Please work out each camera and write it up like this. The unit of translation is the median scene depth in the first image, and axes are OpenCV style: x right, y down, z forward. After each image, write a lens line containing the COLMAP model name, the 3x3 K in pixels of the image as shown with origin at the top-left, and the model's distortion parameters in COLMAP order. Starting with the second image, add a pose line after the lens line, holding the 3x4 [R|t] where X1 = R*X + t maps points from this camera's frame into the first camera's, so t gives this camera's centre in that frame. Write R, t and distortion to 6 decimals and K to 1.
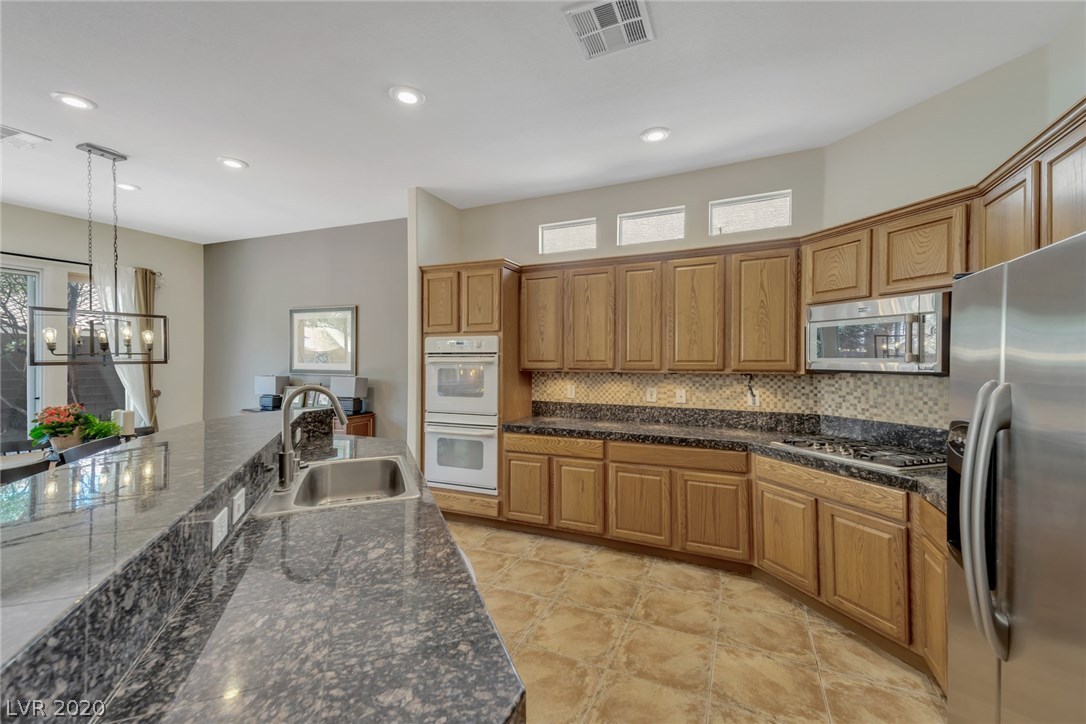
lens RADIAL K [[461.7, 0, 541.2], [0, 461.7, 357.7], [0, 0, 1]] dist [0.046033, -0.005133]
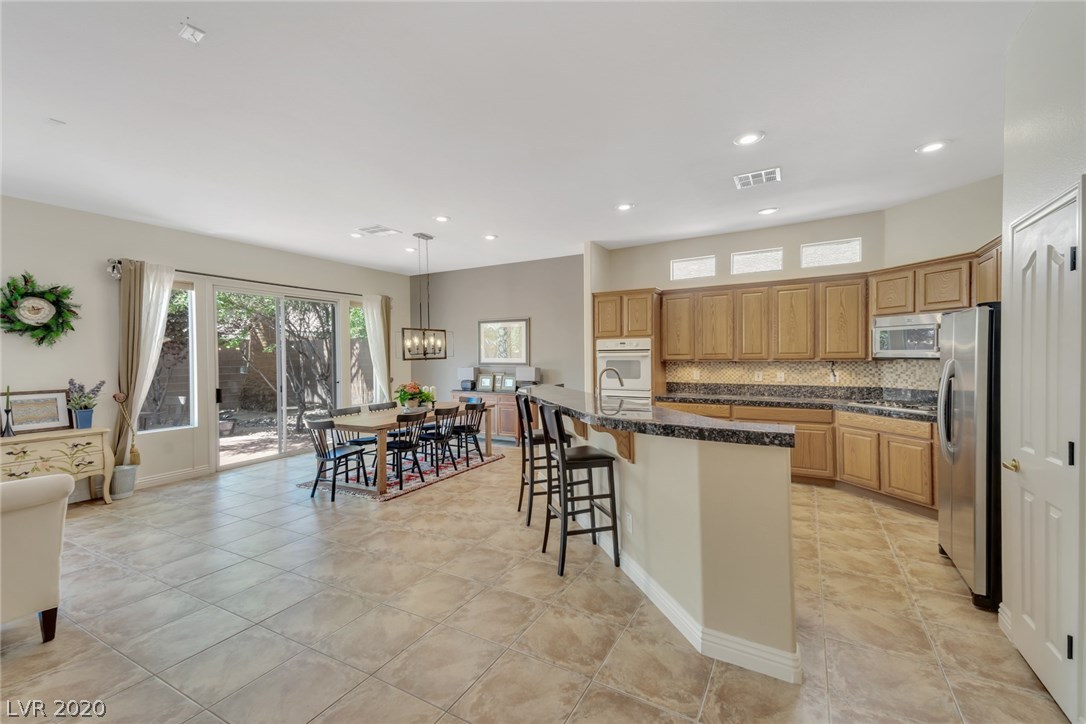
lens RADIAL K [[461.7, 0, 536.8], [0, 461.7, 358.1], [0, 0, 1]] dist [0.046033, -0.005133]
pose [[0.993802, -0.011801, -0.110540, -0.341130], [0.013082, 0.999855, 0.010867, -0.004100], [0.110395, -0.012246, 0.993812, -0.629351]]
